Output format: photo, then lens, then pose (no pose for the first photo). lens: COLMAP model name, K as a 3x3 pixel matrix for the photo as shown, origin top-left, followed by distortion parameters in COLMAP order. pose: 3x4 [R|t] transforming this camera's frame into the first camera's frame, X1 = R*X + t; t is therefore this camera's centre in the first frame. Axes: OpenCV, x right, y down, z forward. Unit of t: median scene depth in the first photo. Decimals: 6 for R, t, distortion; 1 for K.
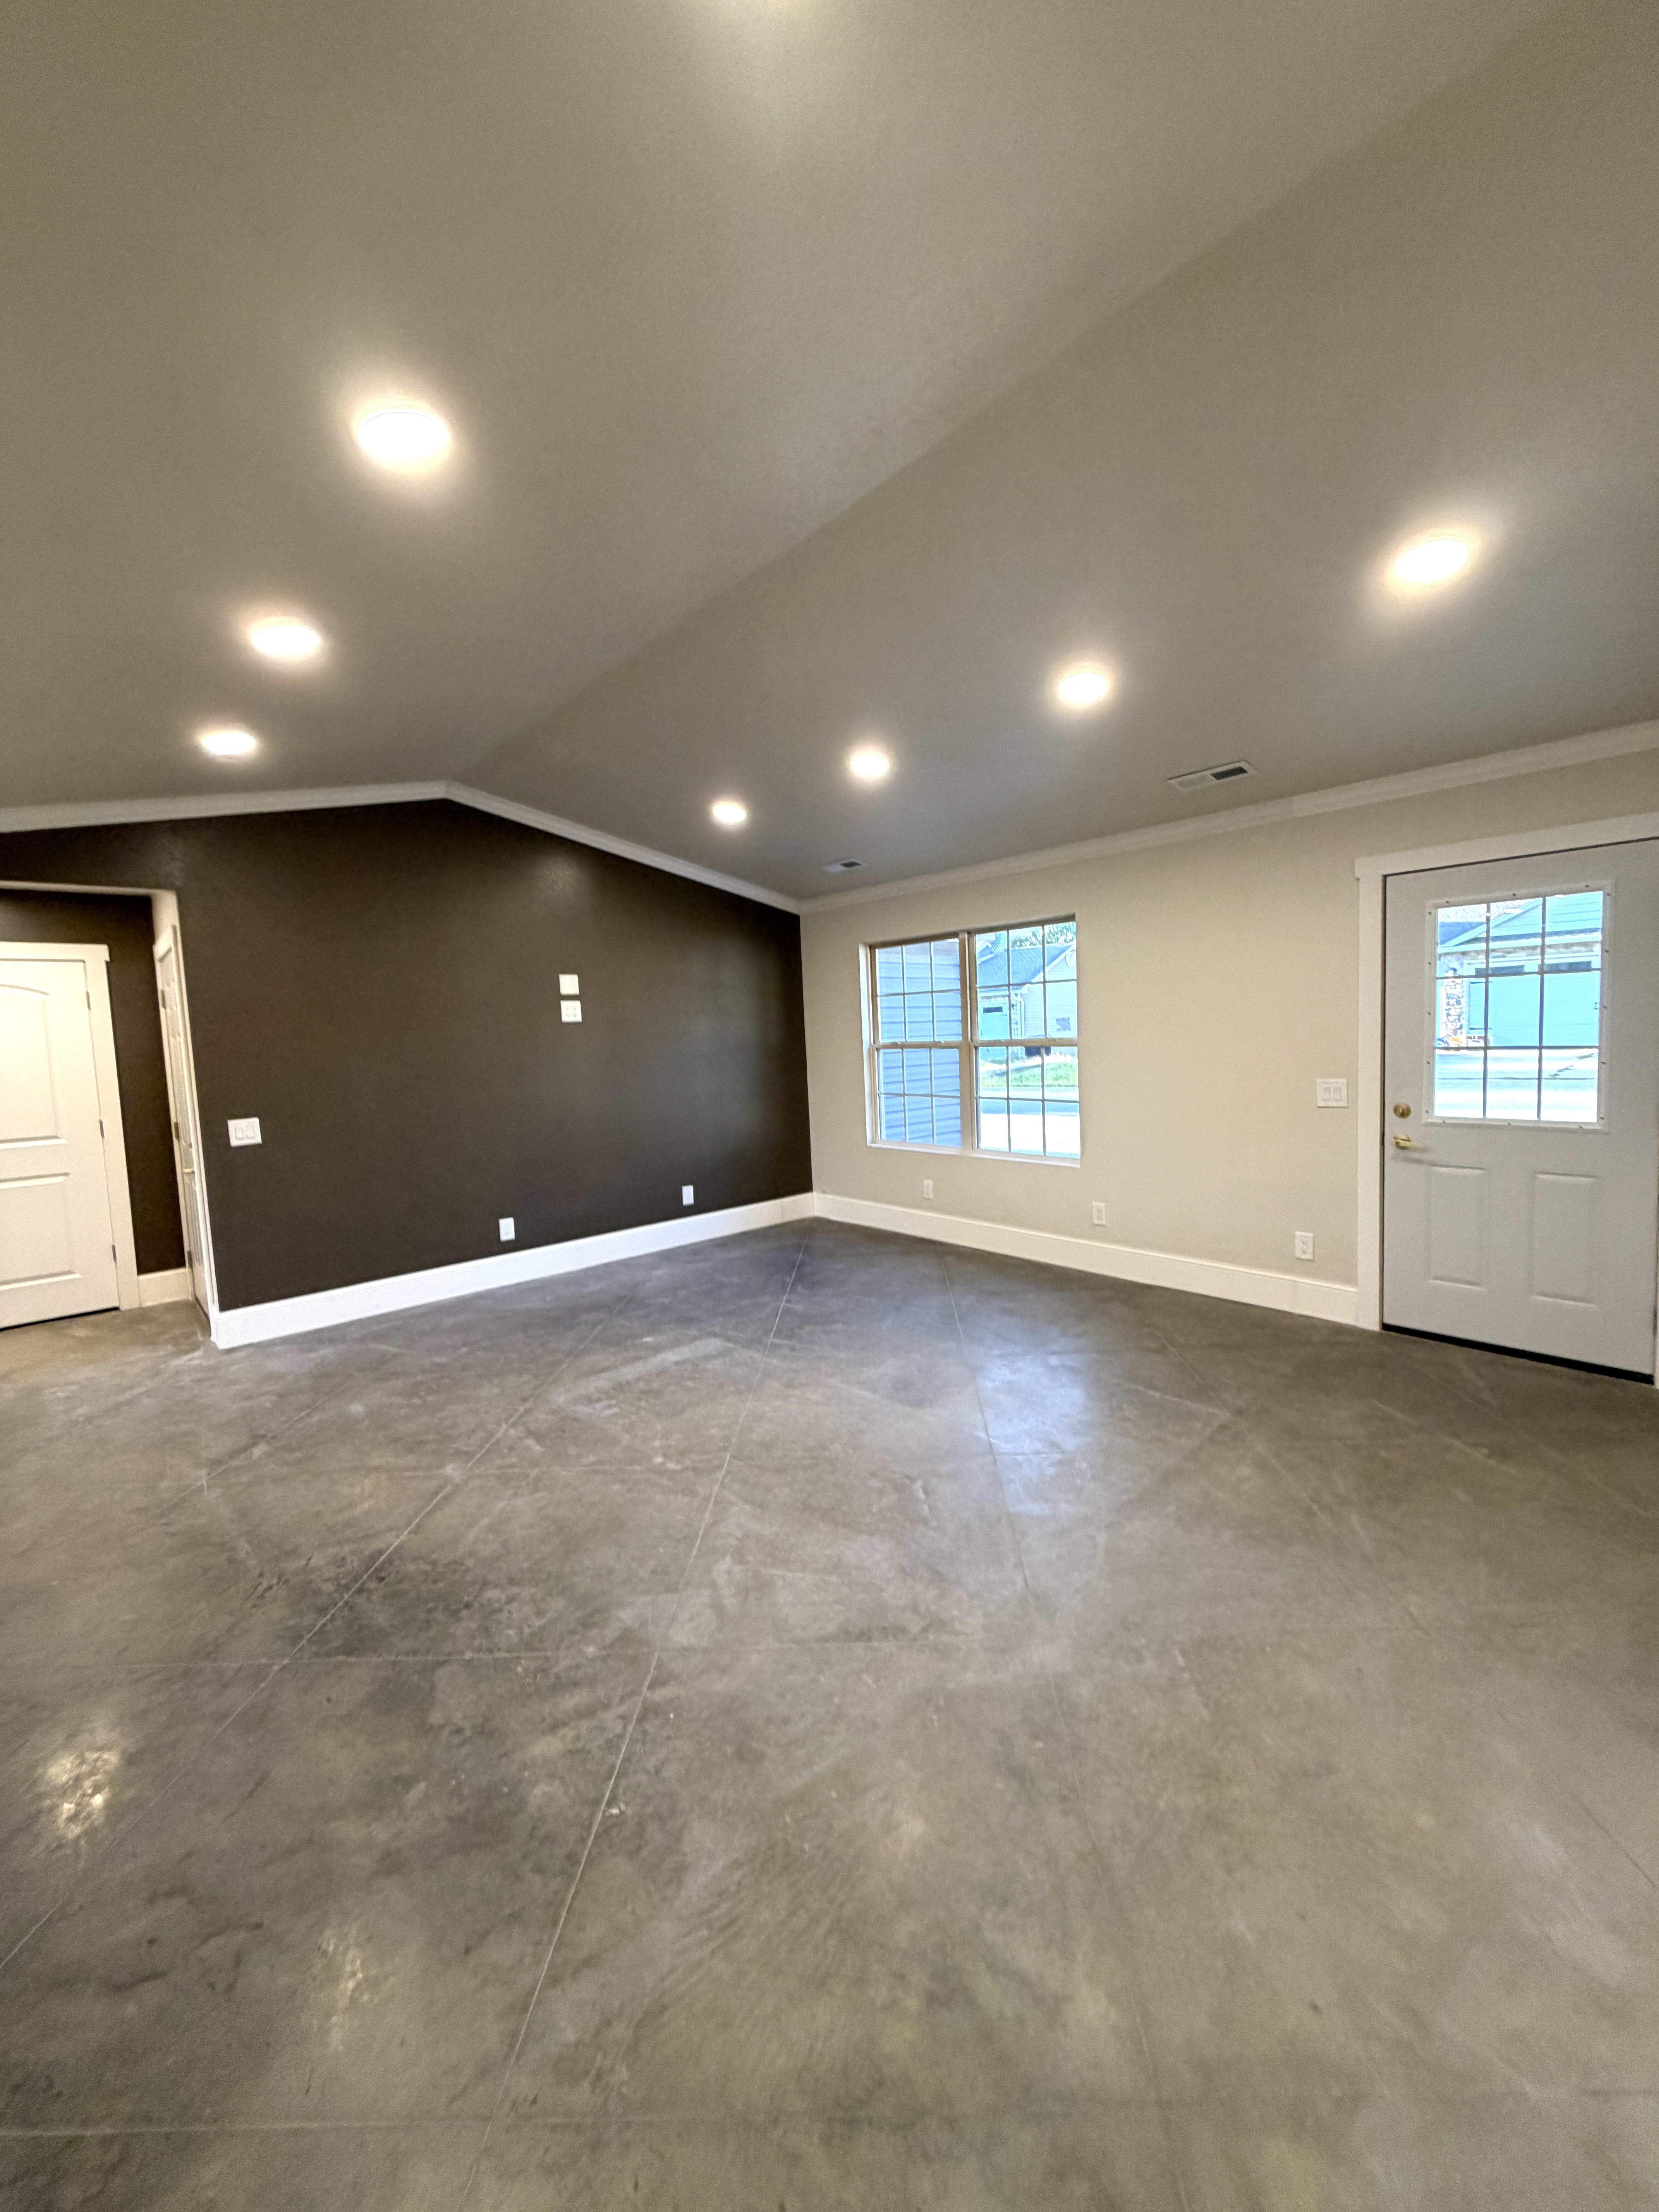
lens RADIAL K [[893.6, 0, 832.3], [0, 893.6, 1105.4], [0, 0, 1]] dist [-0.001780, 0.000618]
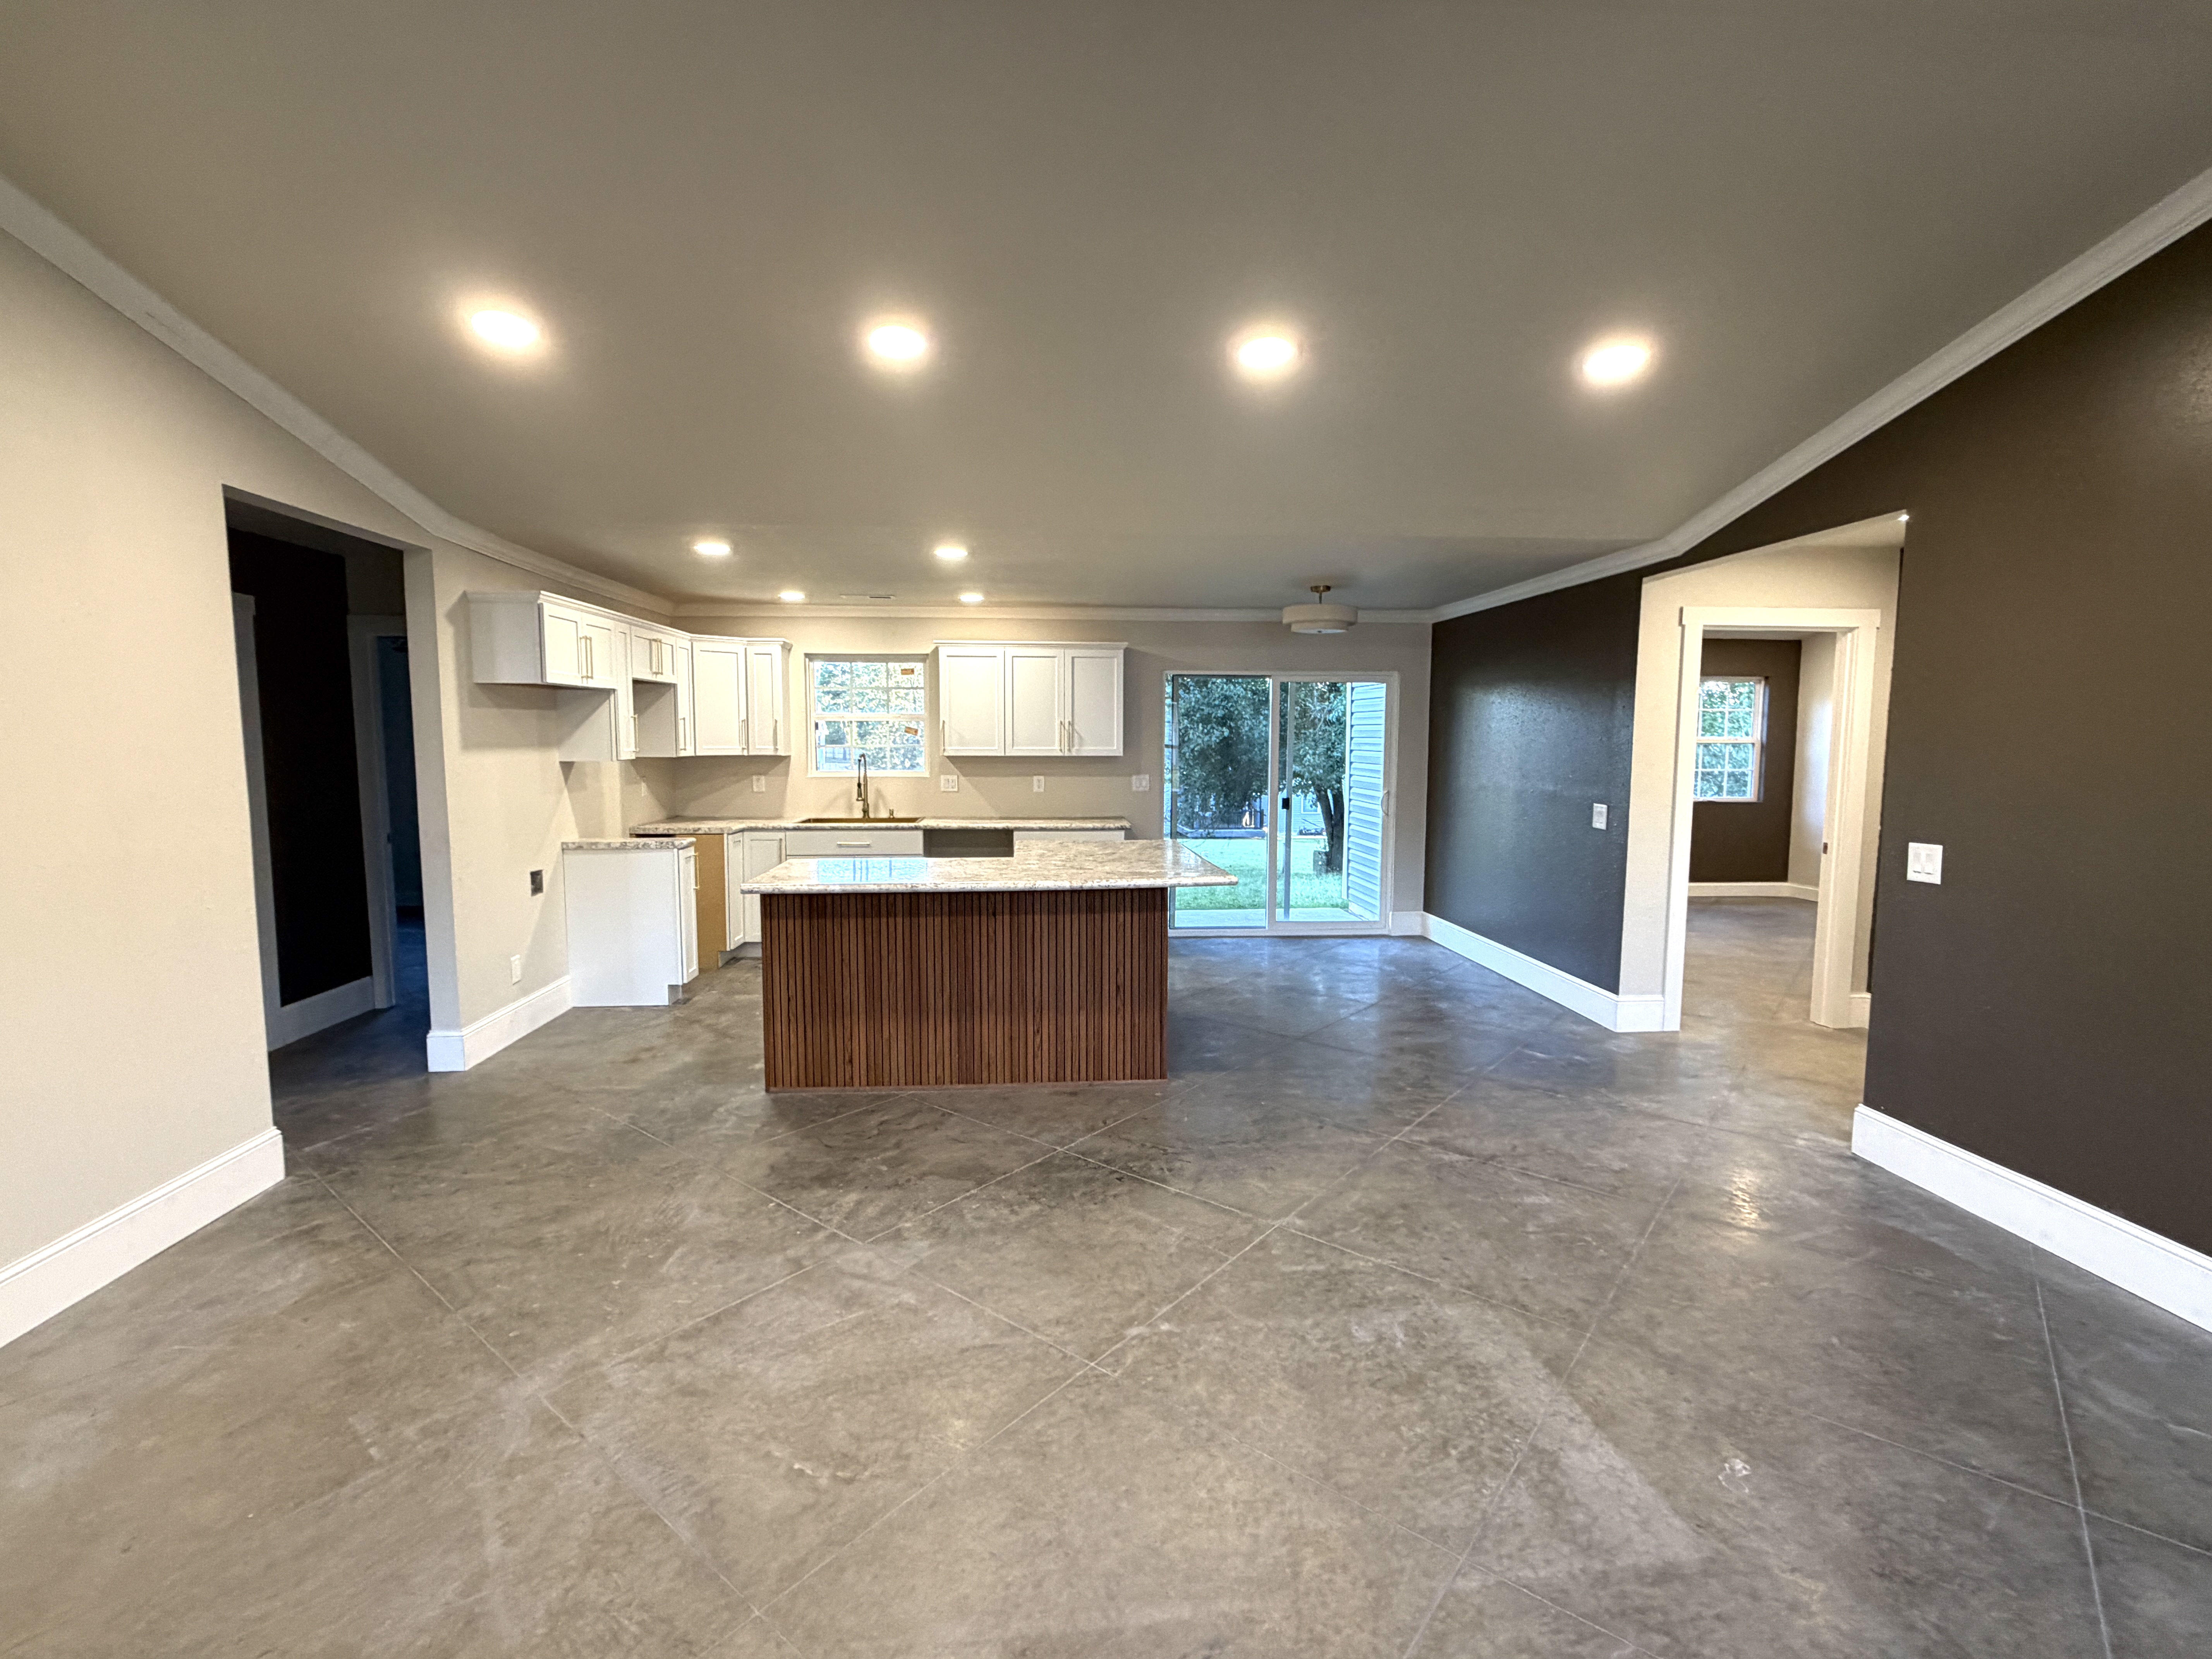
lens RADIAL K [[1087.0, 0, 1108.6], [0, 1087.0, 834.8], [0, 0, 1]] dist [-0.003254, -0.000489]
pose [[-0.620135, 0.111447, -0.776538, 0.548290], [-0.043984, 0.983361, 0.176254, -0.172451], [0.783261, 0.143457, -0.604915, 1.663922]]
